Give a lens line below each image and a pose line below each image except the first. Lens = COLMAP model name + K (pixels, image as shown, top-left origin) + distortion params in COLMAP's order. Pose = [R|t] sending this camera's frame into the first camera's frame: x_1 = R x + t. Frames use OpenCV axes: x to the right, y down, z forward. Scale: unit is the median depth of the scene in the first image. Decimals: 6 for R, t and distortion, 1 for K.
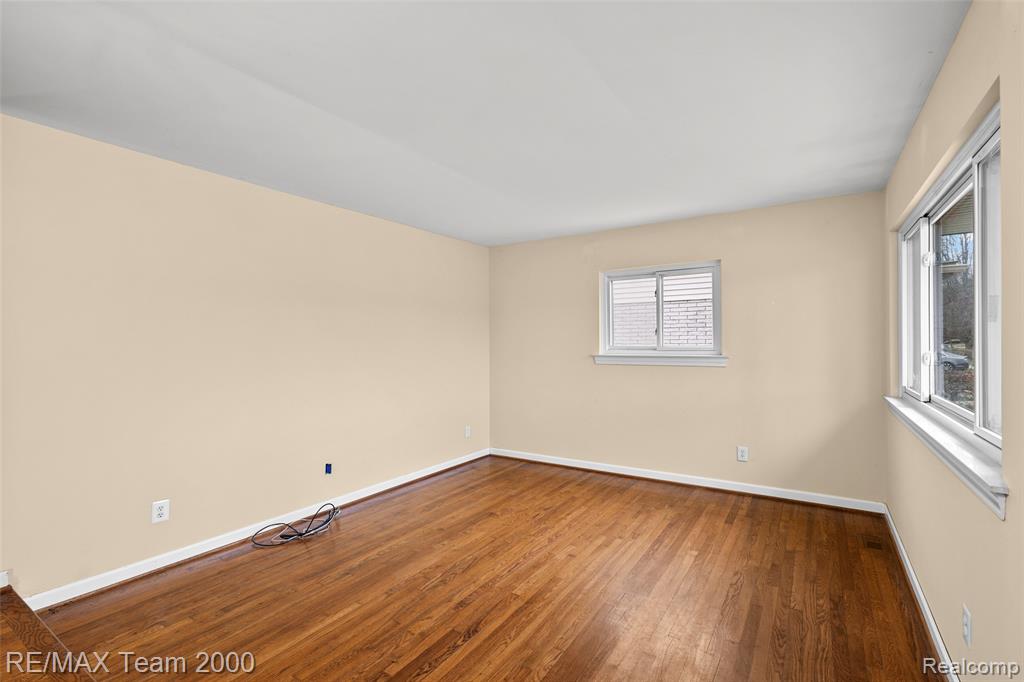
lens RADIAL K [[476.2, 0, 514.9], [0, 476.2, 338.7], [0, 0, 1]] dist [-0.002349, 0.001220]
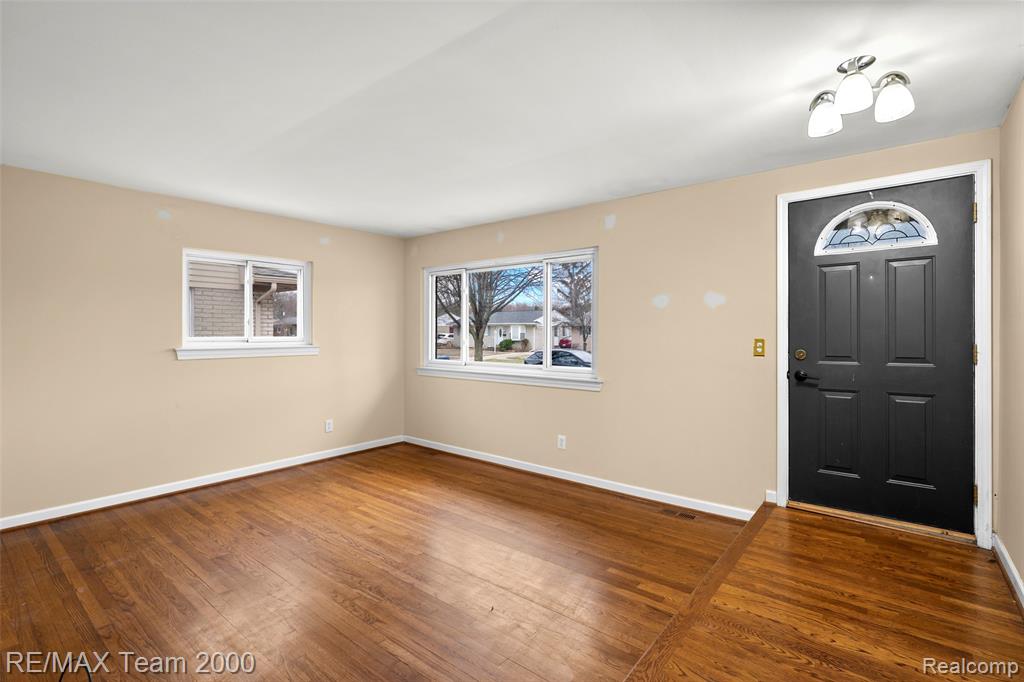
lens RADIAL K [[476.2, 0, 516.6], [0, 476.2, 337.3], [0, 0, 1]] dist [-0.002349, 0.001220]
pose [[0.101672, -0.003751, 0.994811, -0.764446], [-0.002112, 0.999990, 0.003986, 0.013219], [-0.994816, -0.002506, 0.101663, 0.460810]]
